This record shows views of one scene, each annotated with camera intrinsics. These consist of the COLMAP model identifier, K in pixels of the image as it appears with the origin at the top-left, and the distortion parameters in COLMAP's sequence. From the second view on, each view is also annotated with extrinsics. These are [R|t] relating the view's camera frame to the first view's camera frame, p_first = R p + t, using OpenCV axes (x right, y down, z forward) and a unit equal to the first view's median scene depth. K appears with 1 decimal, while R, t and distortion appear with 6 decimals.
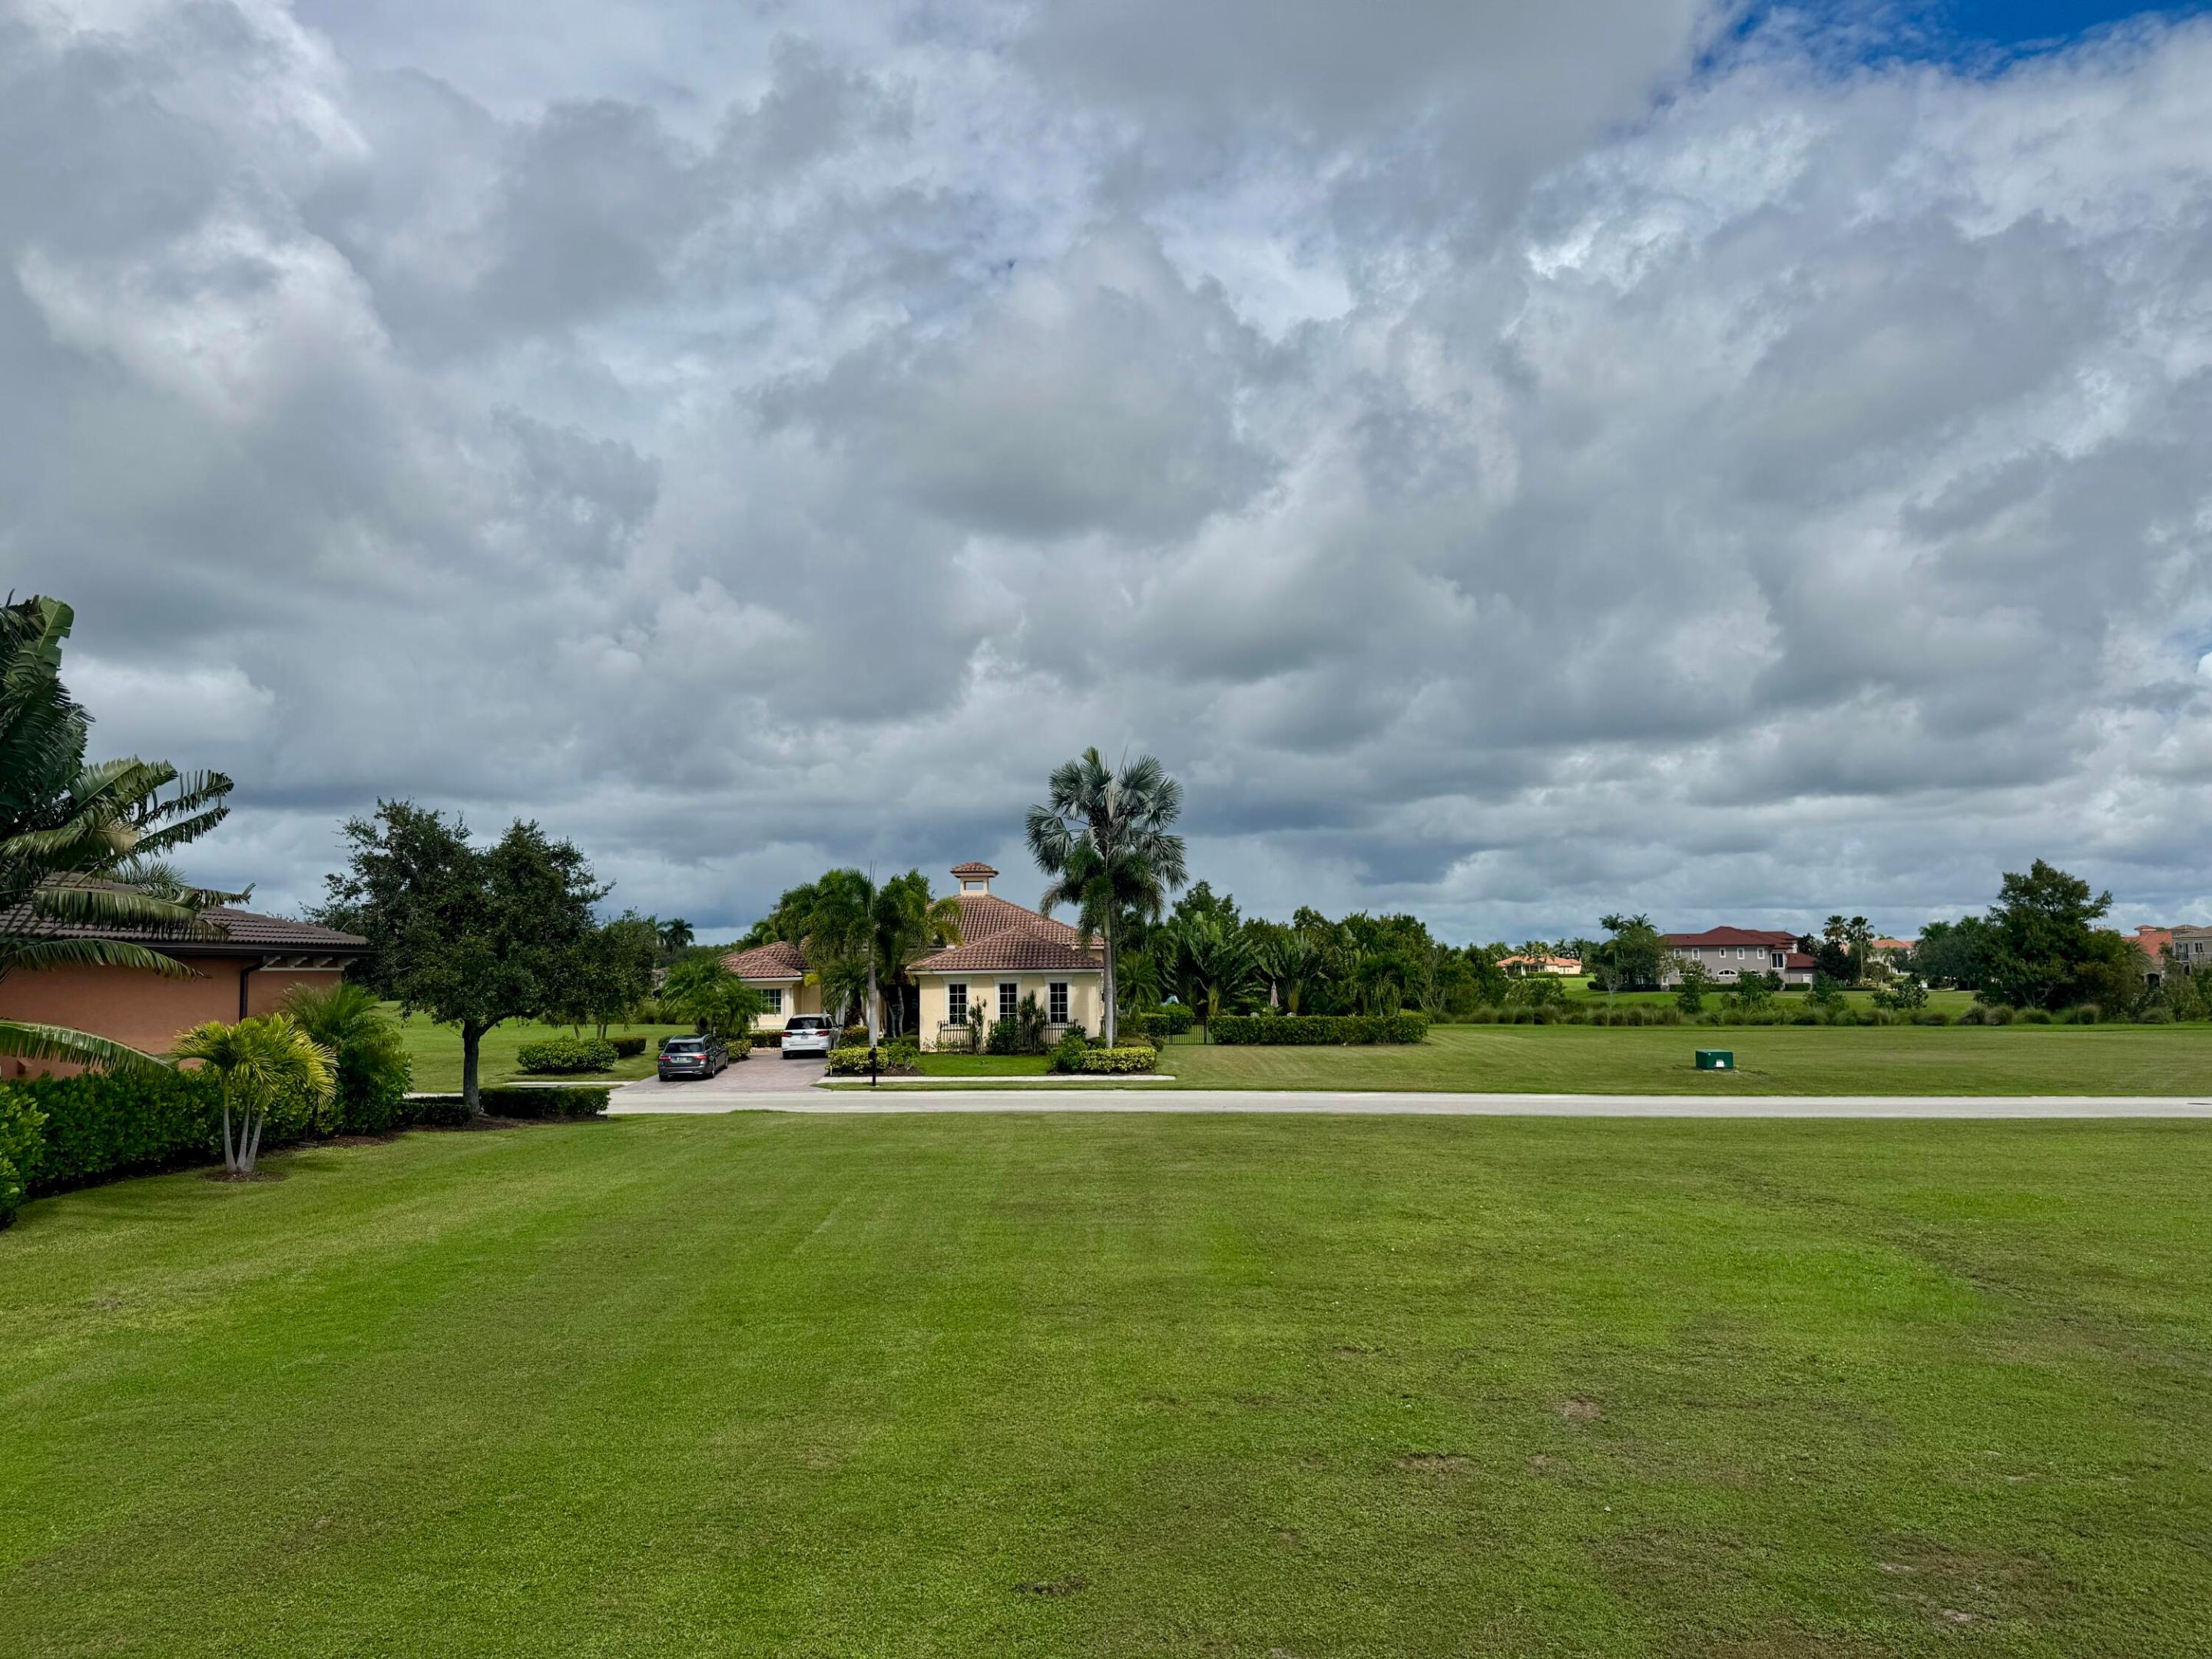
lens RADIAL K [[1537.6, 0, 1100.8], [0, 1537.6, 838.8], [0, 0, 1]] dist [0.160016, -0.253653]
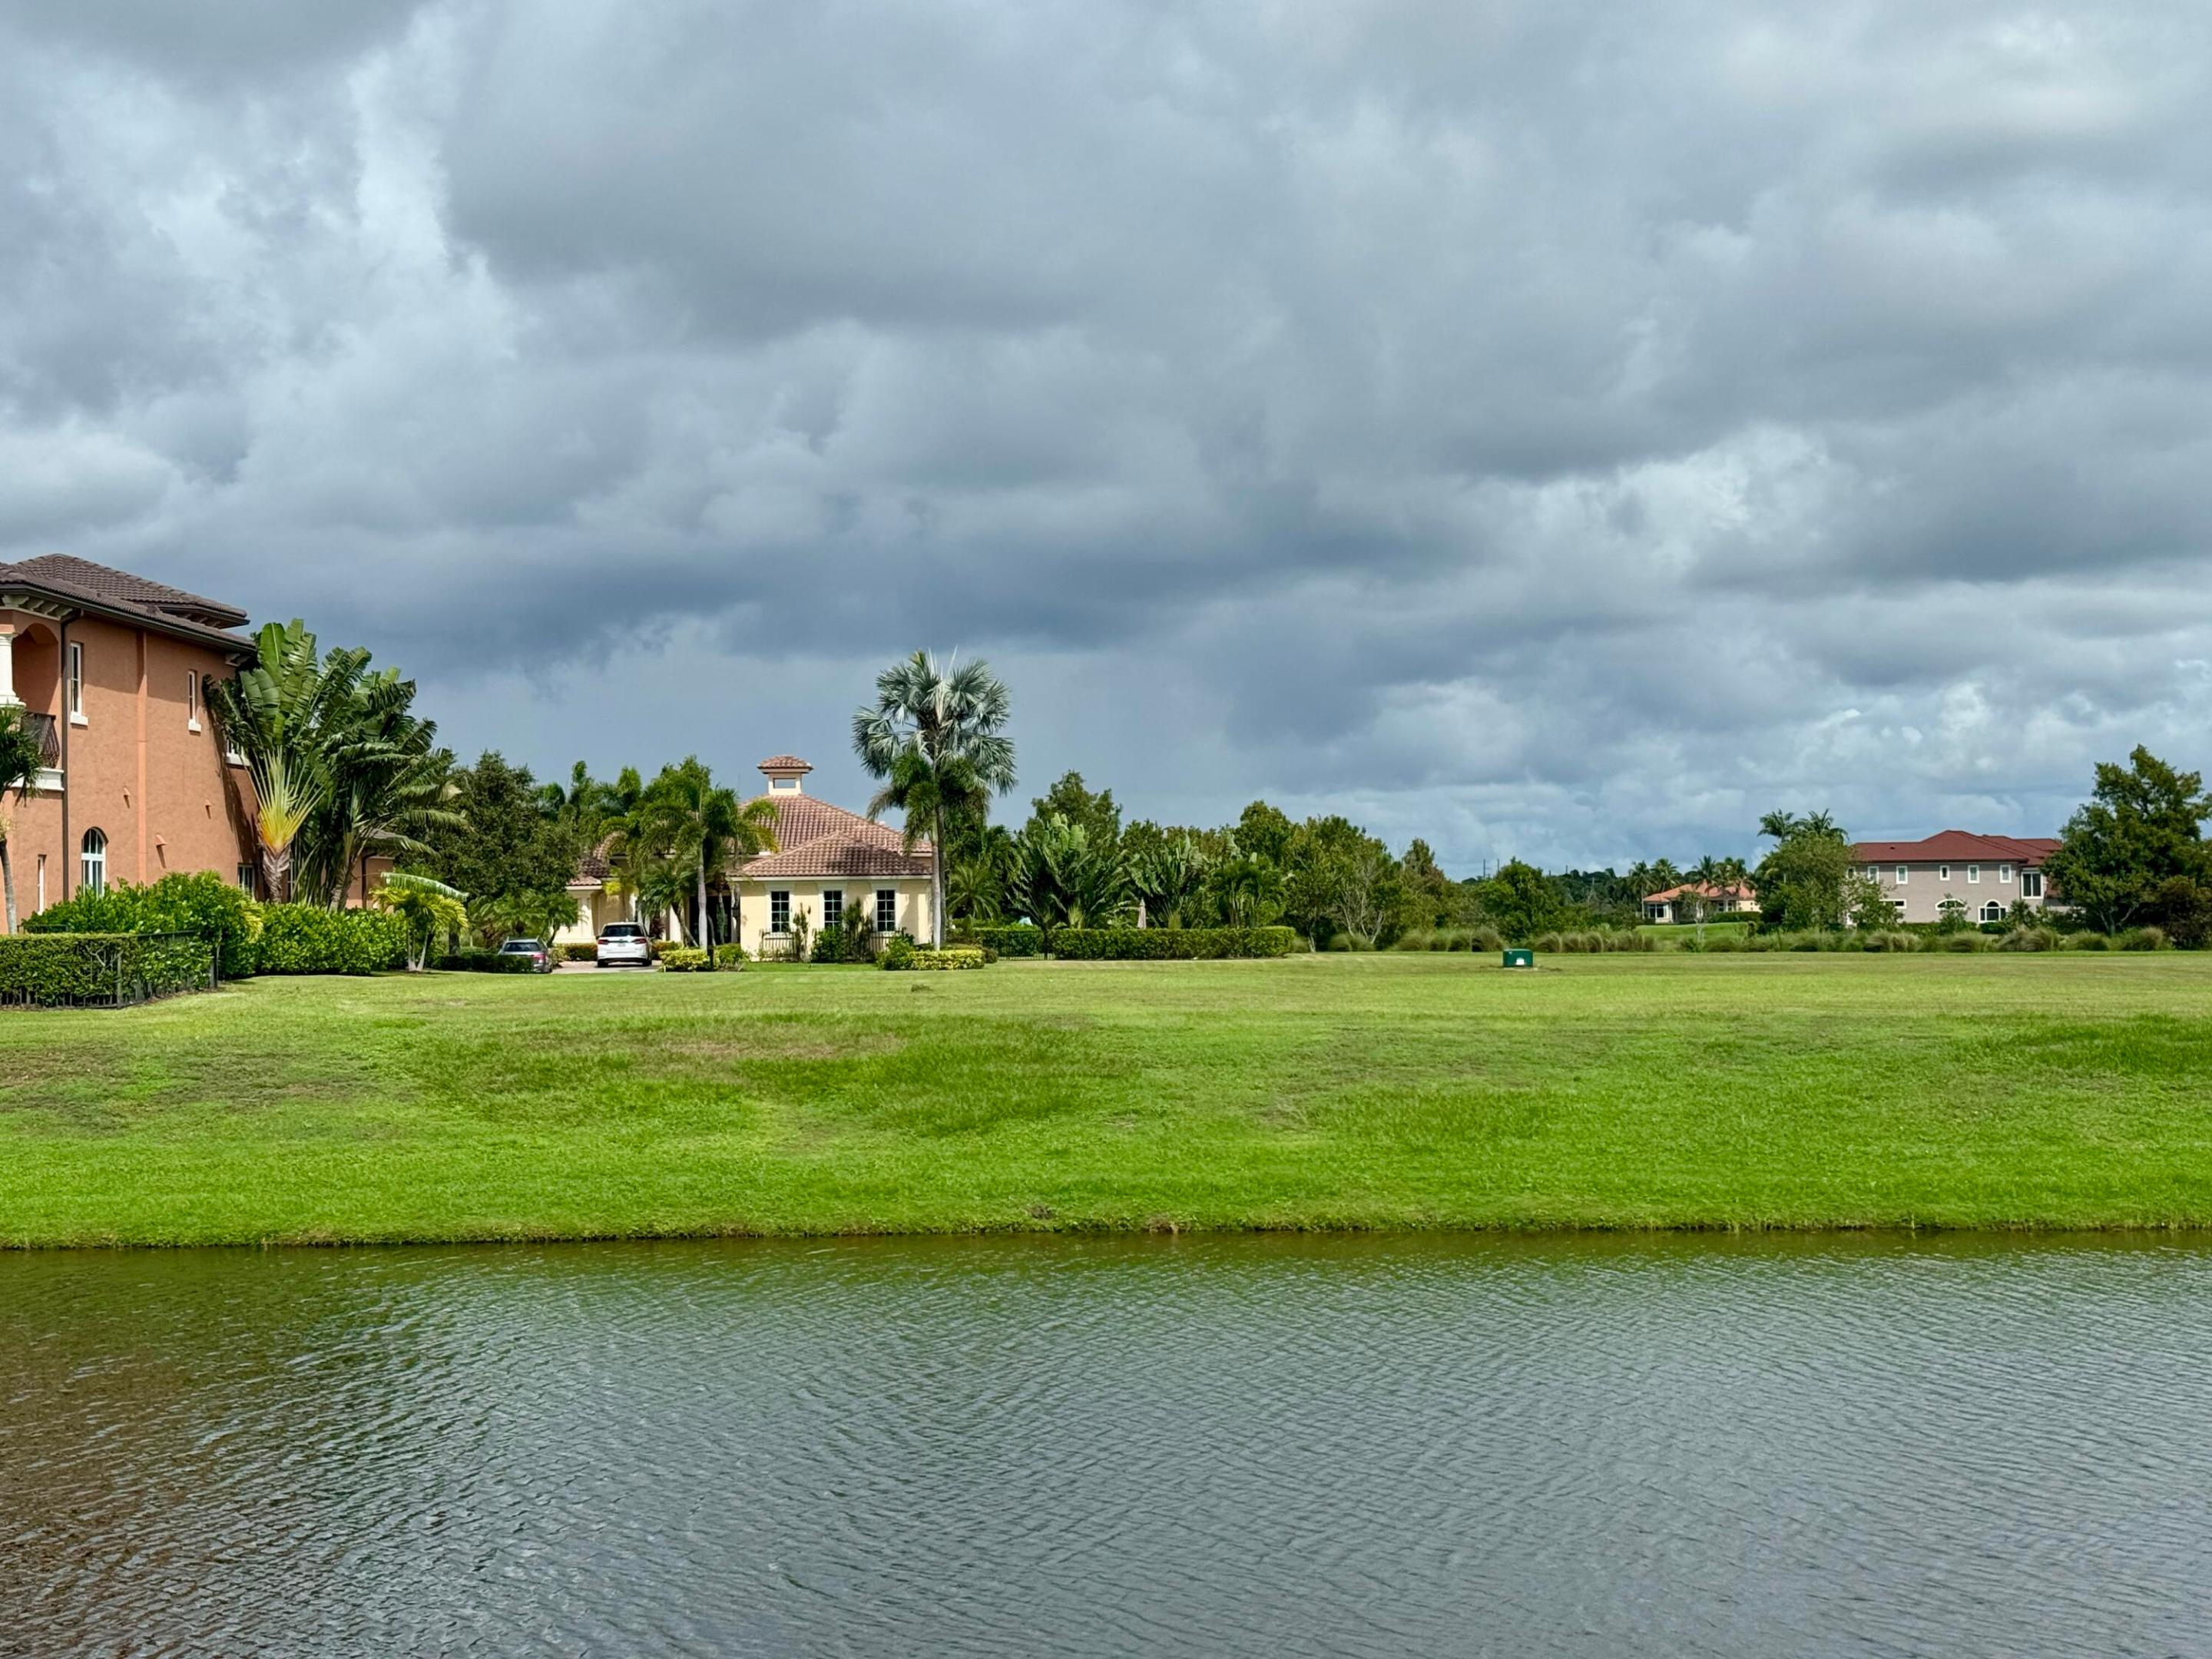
lens RADIAL K [[3156.0, 0, 1106.0], [0, 3156.0, 829.5], [0, 0, 1]] dist [0.008016, 0.005663]
pose [[0.998888, 0.001690, 0.047125, 0.016632], [-0.004322, 0.998432, 0.055816, -0.053330], [-0.046957, -0.055957, 0.997328, -0.947011]]
